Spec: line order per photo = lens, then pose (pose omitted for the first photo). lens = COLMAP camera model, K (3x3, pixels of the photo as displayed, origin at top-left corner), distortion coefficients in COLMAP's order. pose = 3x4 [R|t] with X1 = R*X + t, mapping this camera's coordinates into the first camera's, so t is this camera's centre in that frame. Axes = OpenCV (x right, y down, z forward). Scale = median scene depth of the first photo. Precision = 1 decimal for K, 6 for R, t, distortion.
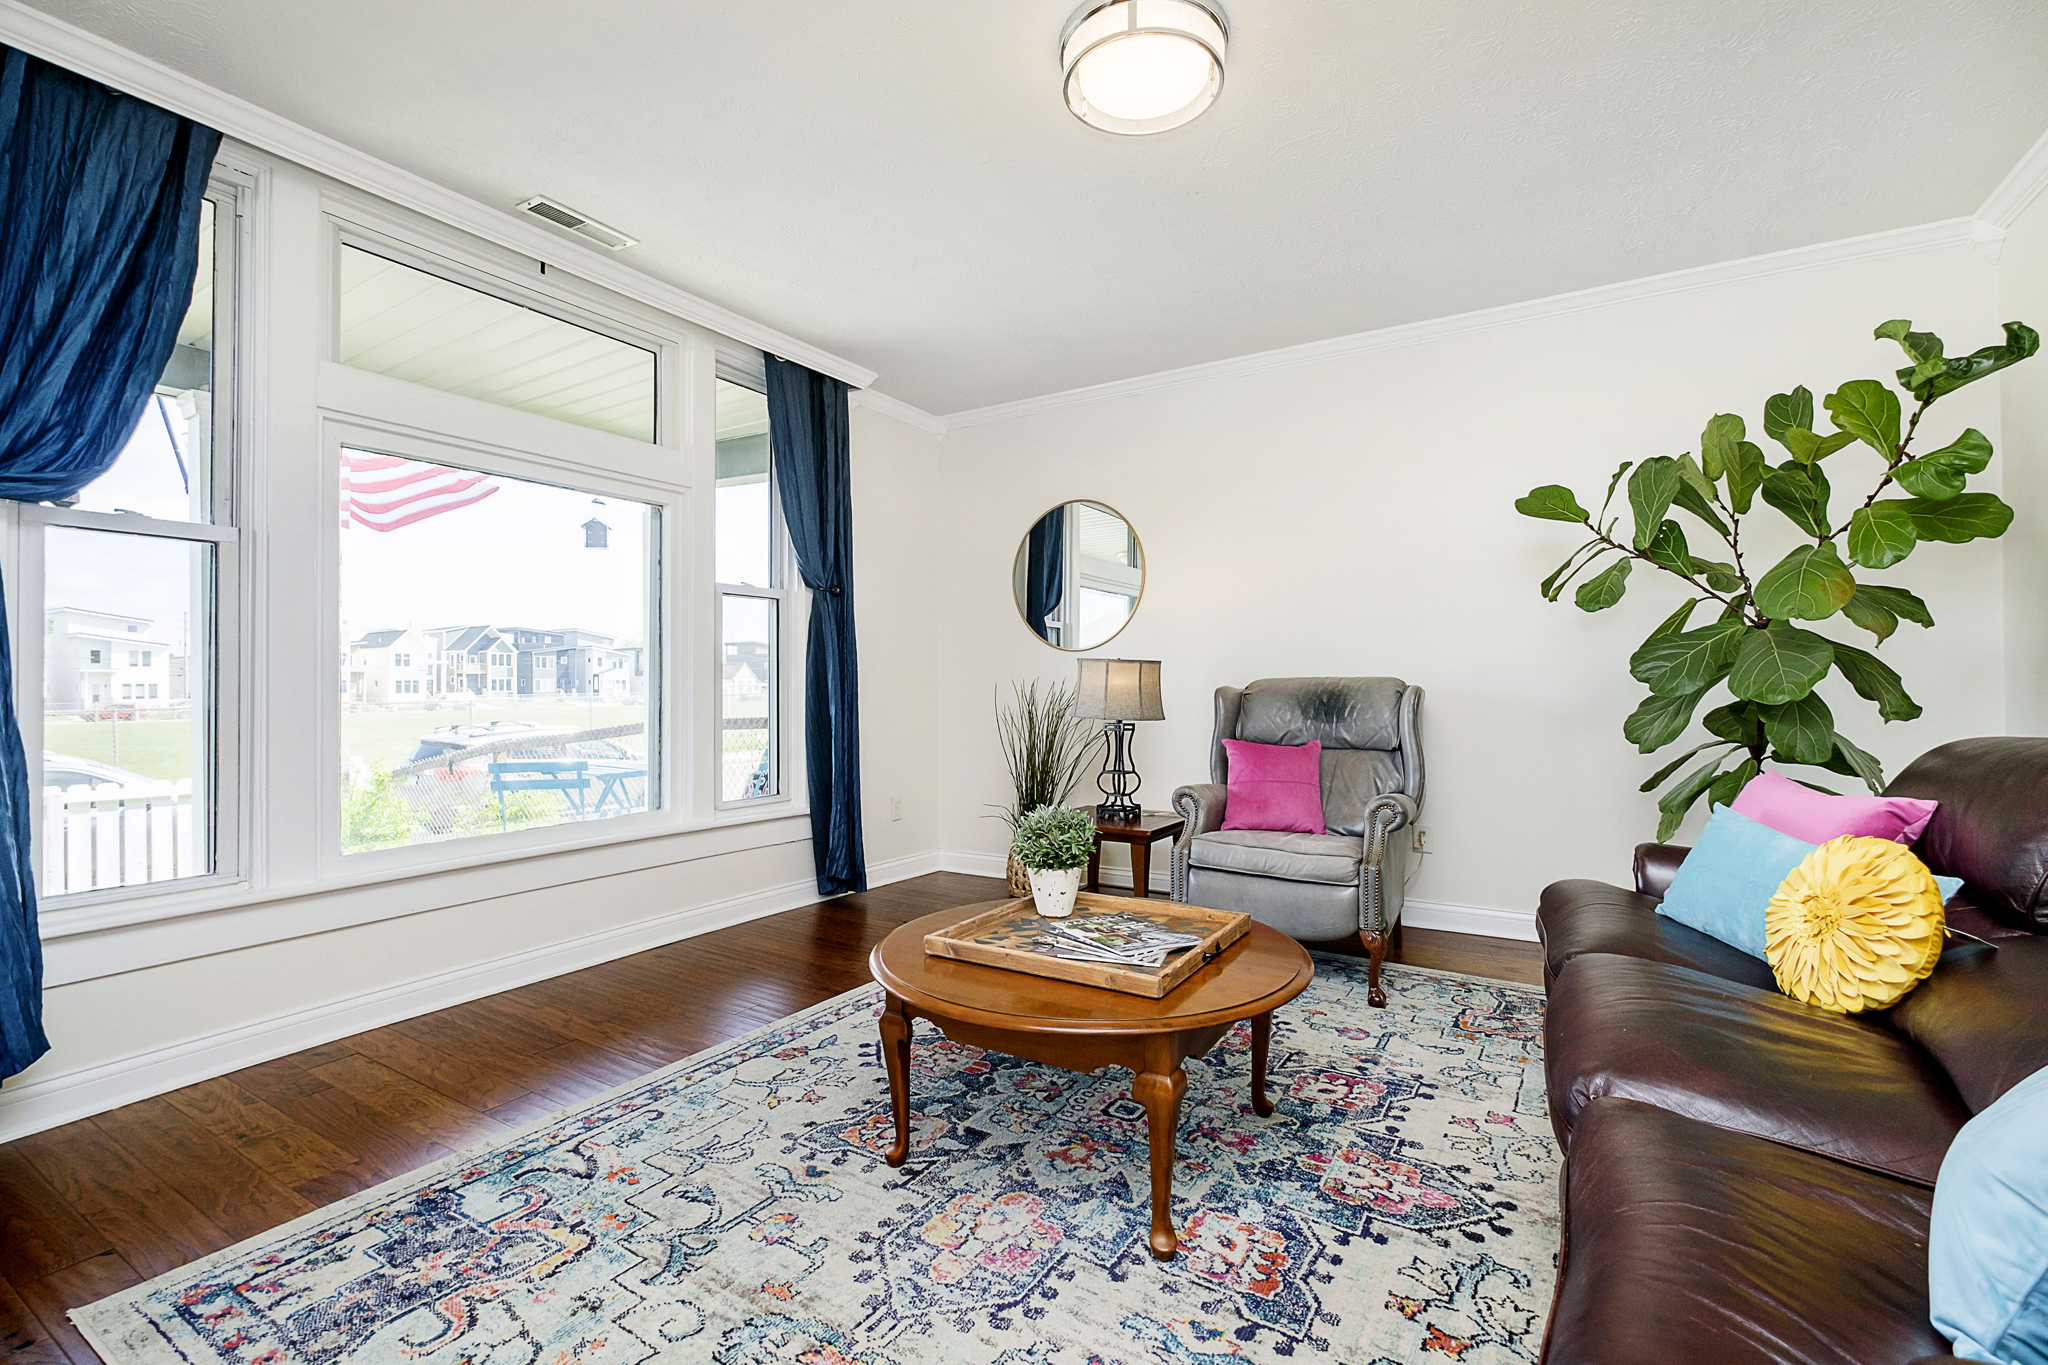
lens RADIAL K [[908.9, 0, 1022.5], [0, 908.9, 685.5], [0, 0, 1]] dist [-0.000257, -0.000006]
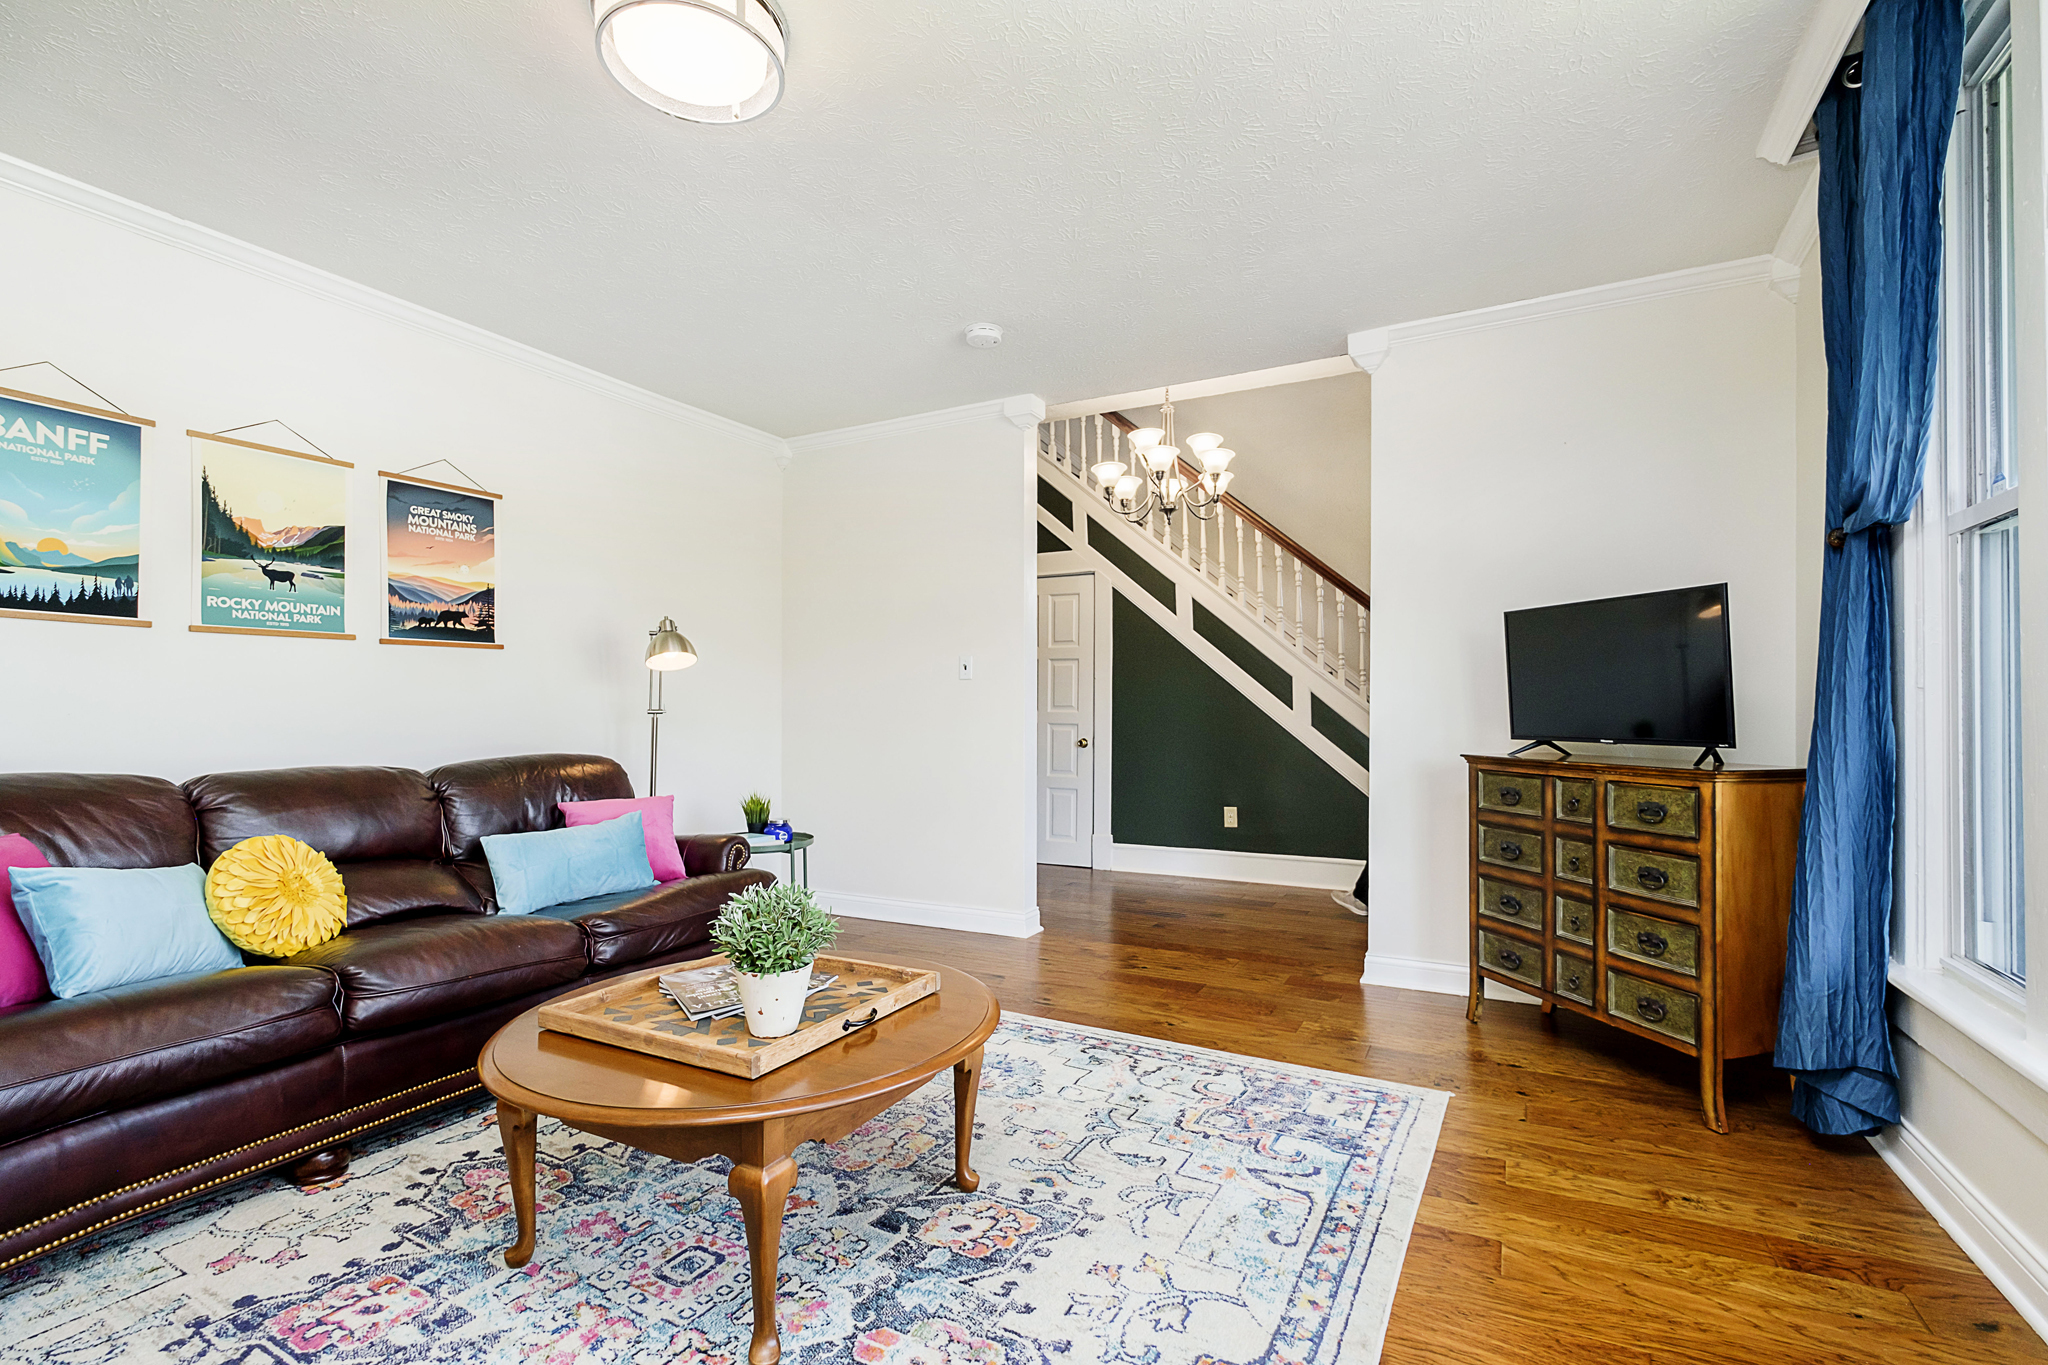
lens RADIAL K [[908.9, 0, 1036.0], [0, 908.9, 694.1], [0, 0, 1]] dist [-0.000257, -0.000006]
pose [[-0.997295, 0.007354, -0.073128, -0.140263], [0.008864, 0.999754, -0.020345, -0.004519], [0.072960, -0.020938, -0.997115, 1.977789]]
